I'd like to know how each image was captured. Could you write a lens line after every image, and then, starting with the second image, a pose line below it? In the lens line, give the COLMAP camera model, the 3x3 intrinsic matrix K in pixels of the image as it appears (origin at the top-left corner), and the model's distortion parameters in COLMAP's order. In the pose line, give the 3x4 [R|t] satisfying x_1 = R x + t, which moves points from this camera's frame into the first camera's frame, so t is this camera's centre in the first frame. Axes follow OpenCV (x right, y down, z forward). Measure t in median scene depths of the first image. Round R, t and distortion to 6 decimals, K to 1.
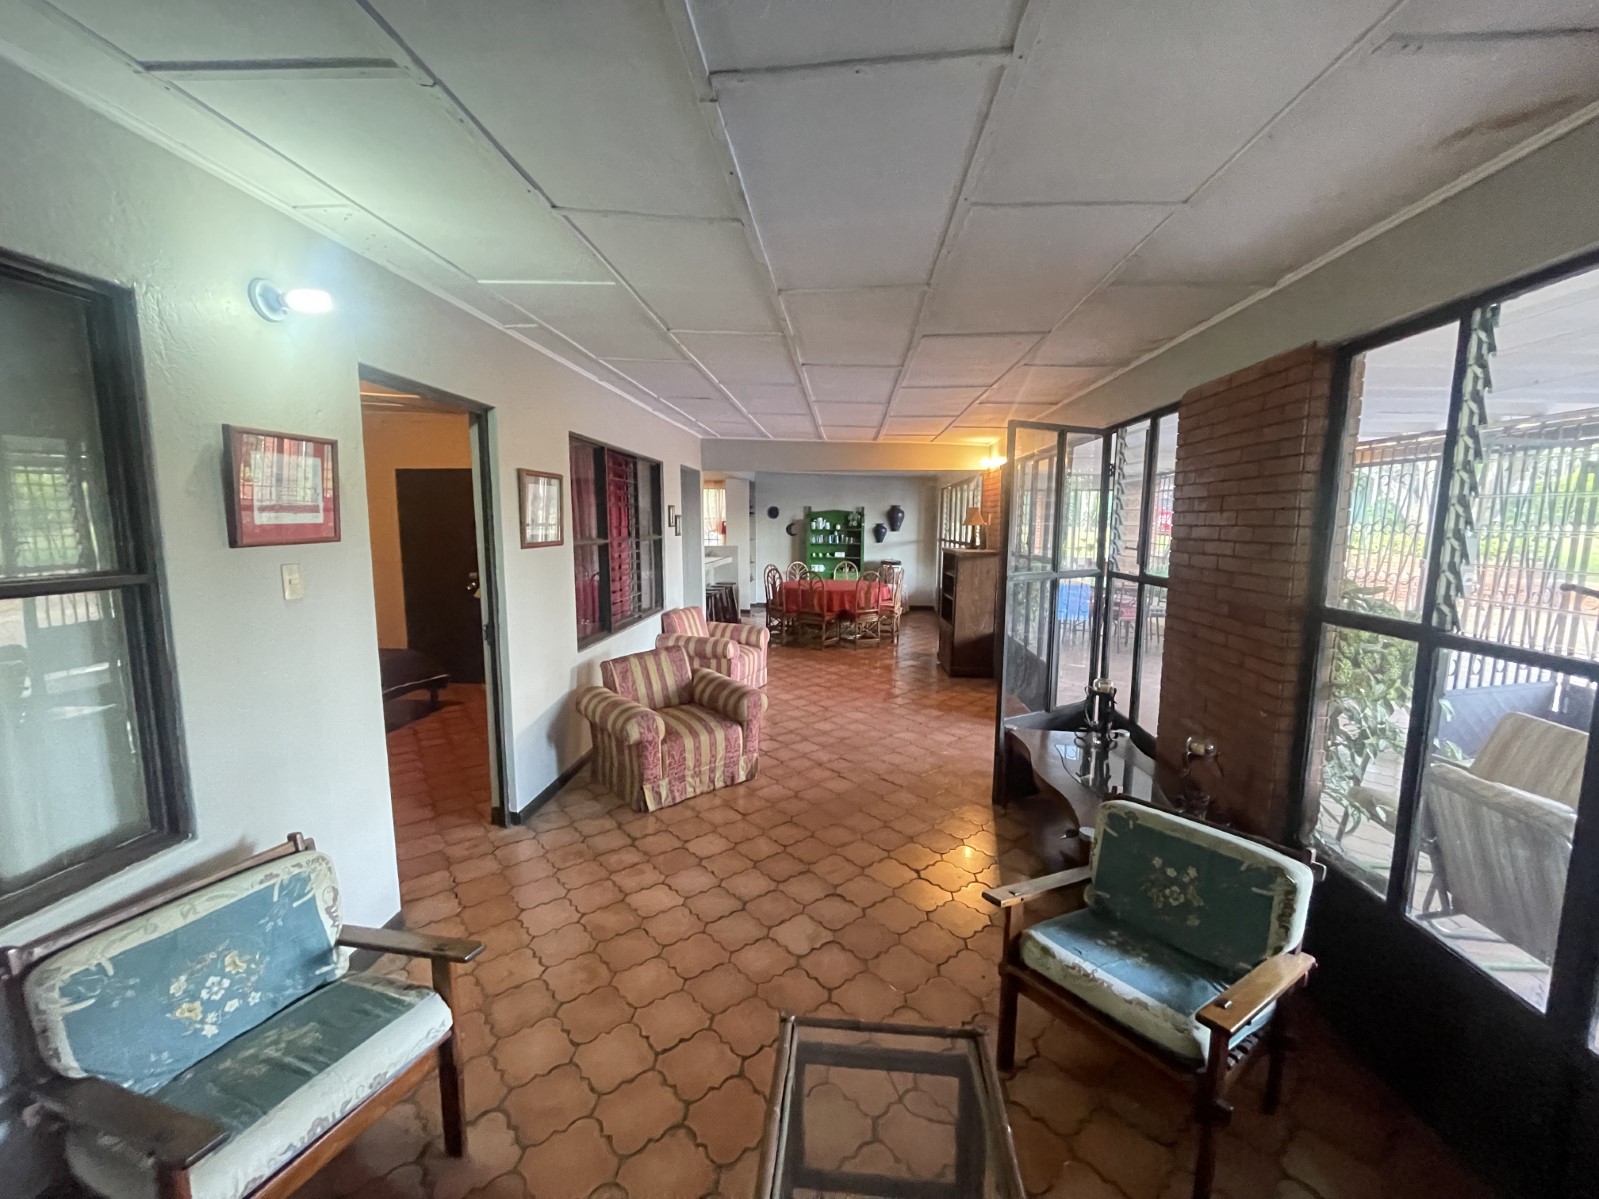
lens RADIAL K [[642.3, 0, 802.0], [0, 642.3, 599.7], [0, 0, 1]] dist [-0.000408, -0.000019]
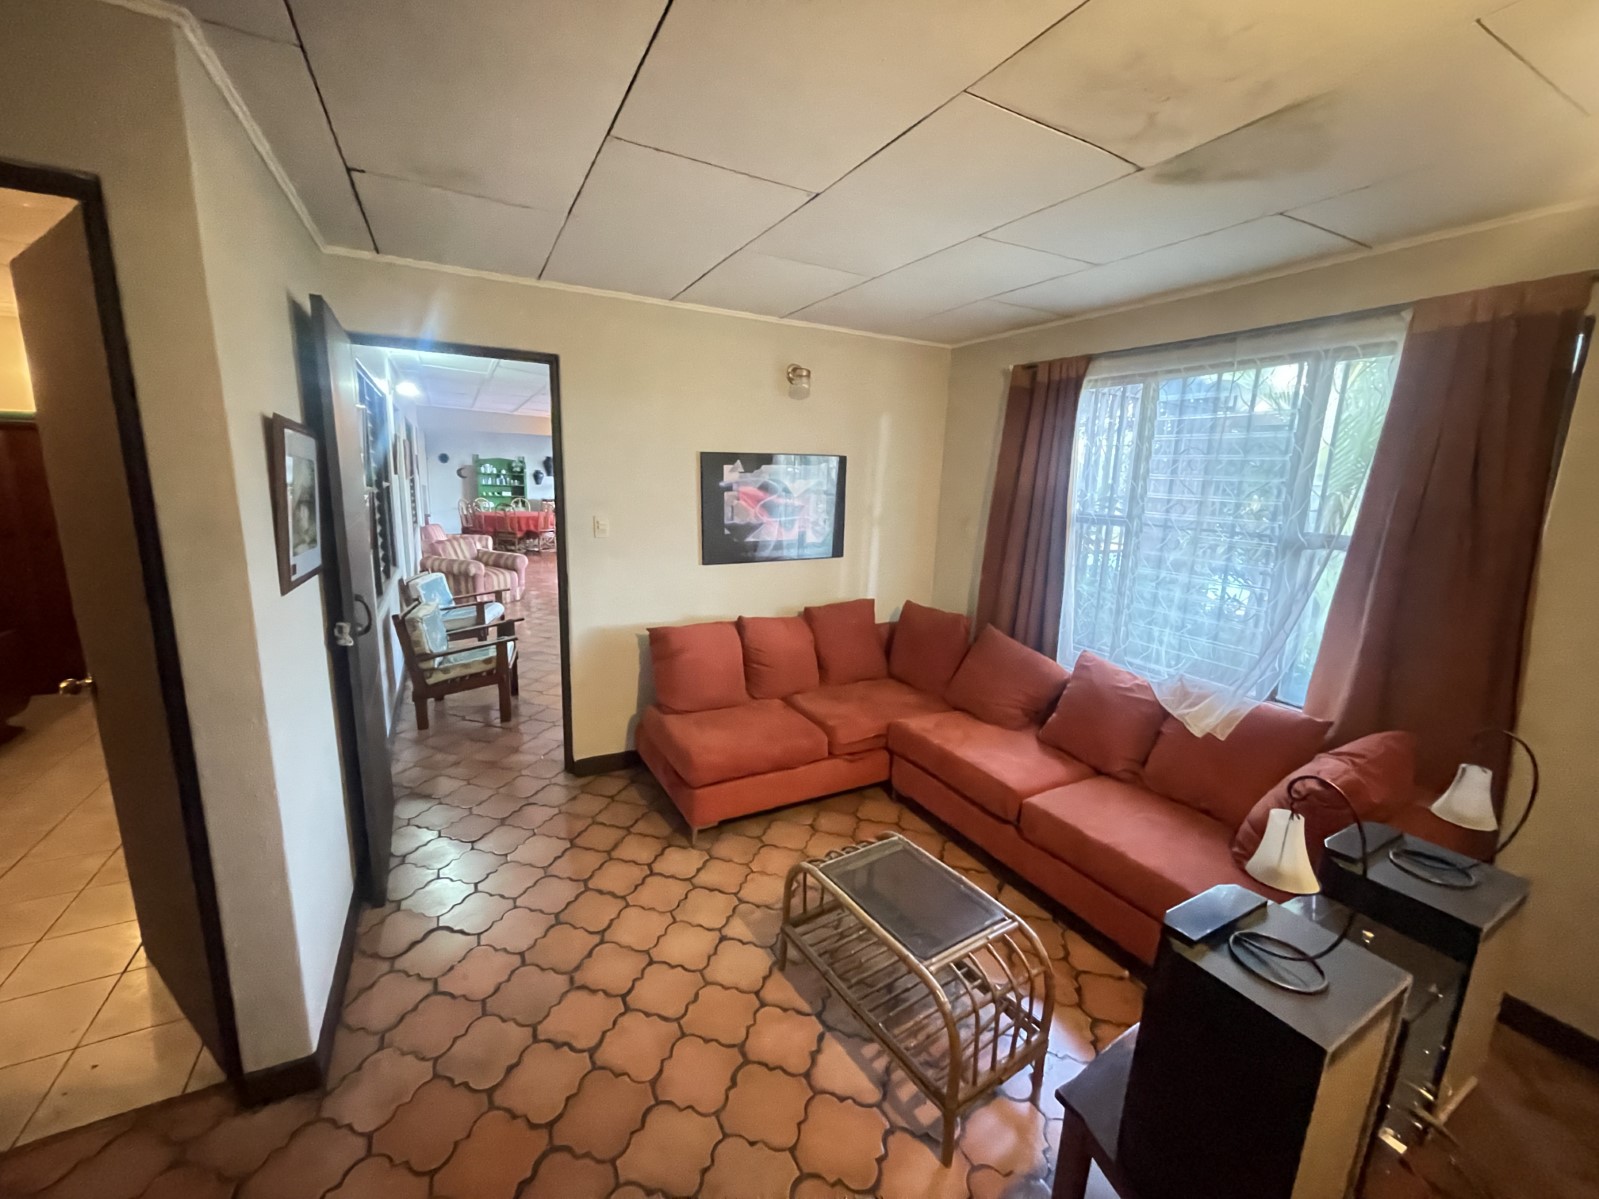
lens RADIAL K [[642.3, 0, 803.7], [0, 642.3, 604.4], [0, 0, 1]] dist [-0.000408, -0.000019]
pose [[0.840965, -0.083823, 0.534558, -0.146629], [0.037392, 0.994569, 0.097133, 0.047363], [-0.539797, -0.061697, 0.839532, -0.411025]]
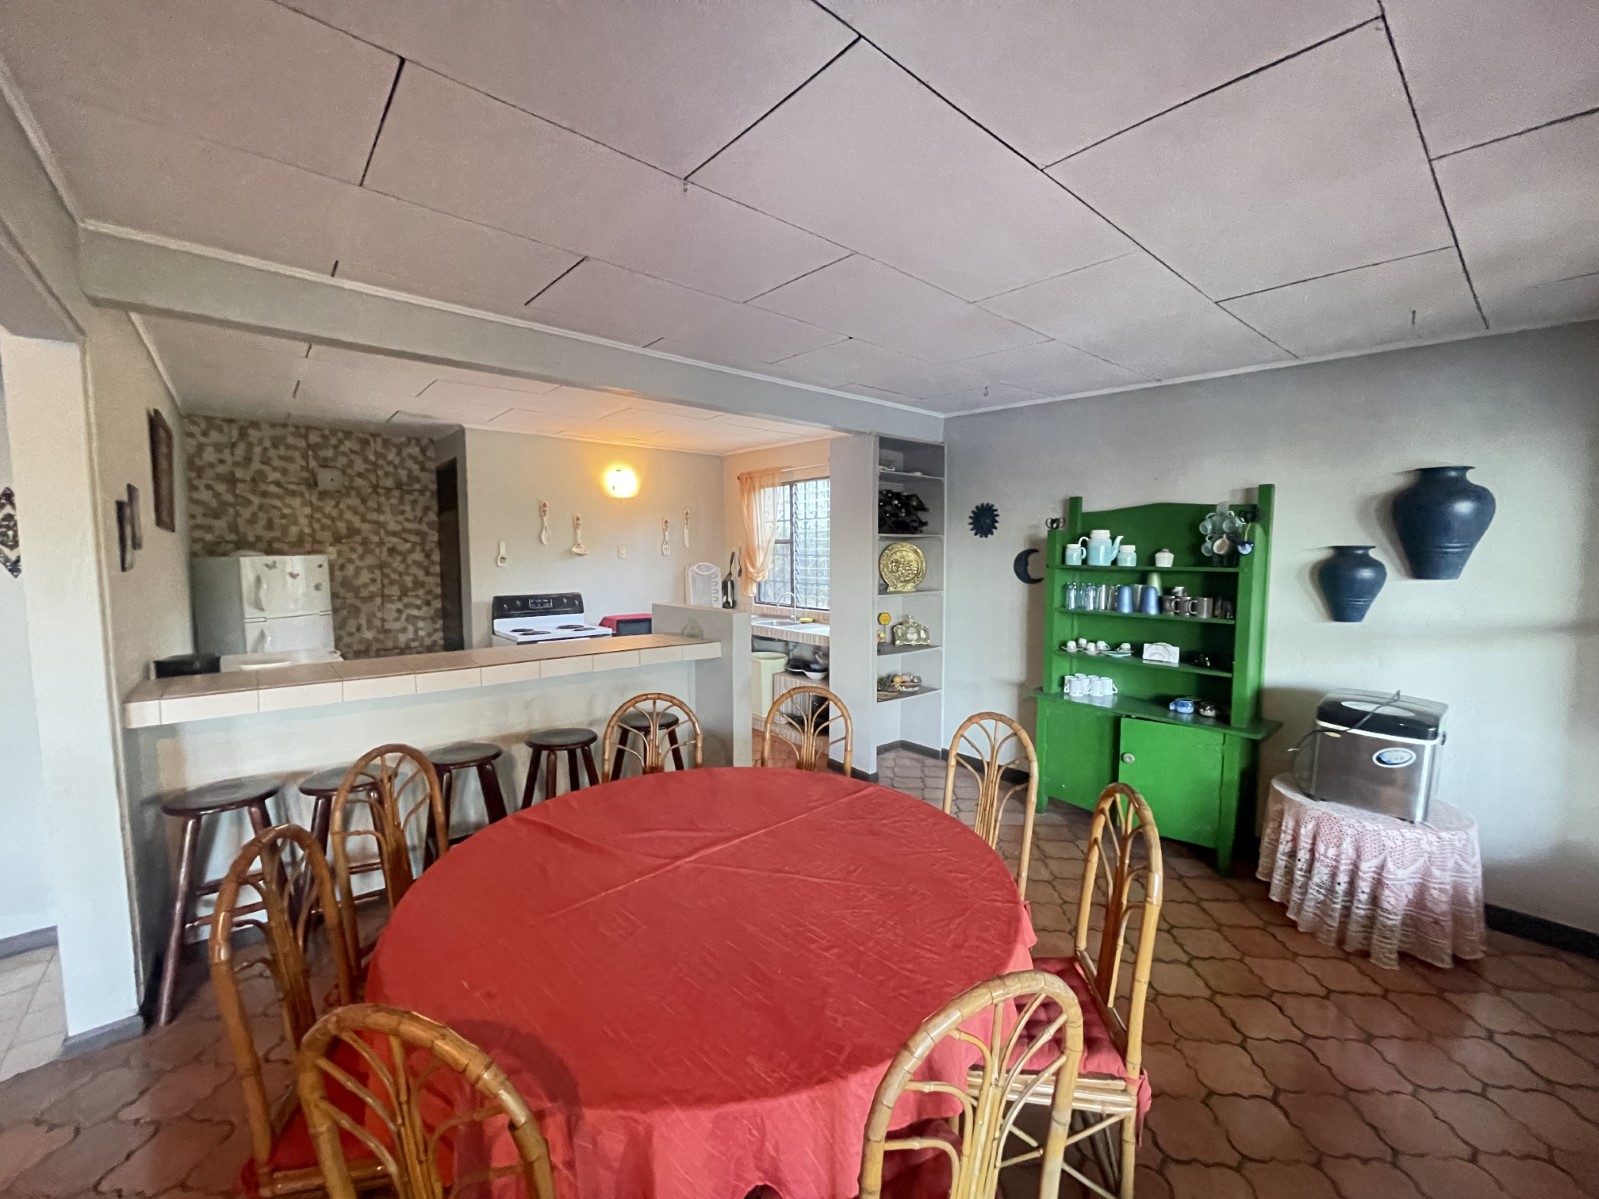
lens RADIAL K [[642.3, 0, 802.5], [0, 642.3, 604.7], [0, 0, 1]] dist [-0.000408, -0.000019]
pose [[0.705951, 0.052923, -0.706281, 0.148824], [-0.081819, 0.996622, -0.007102, -0.076976], [0.703519, 0.062801, 0.707896, 0.677720]]
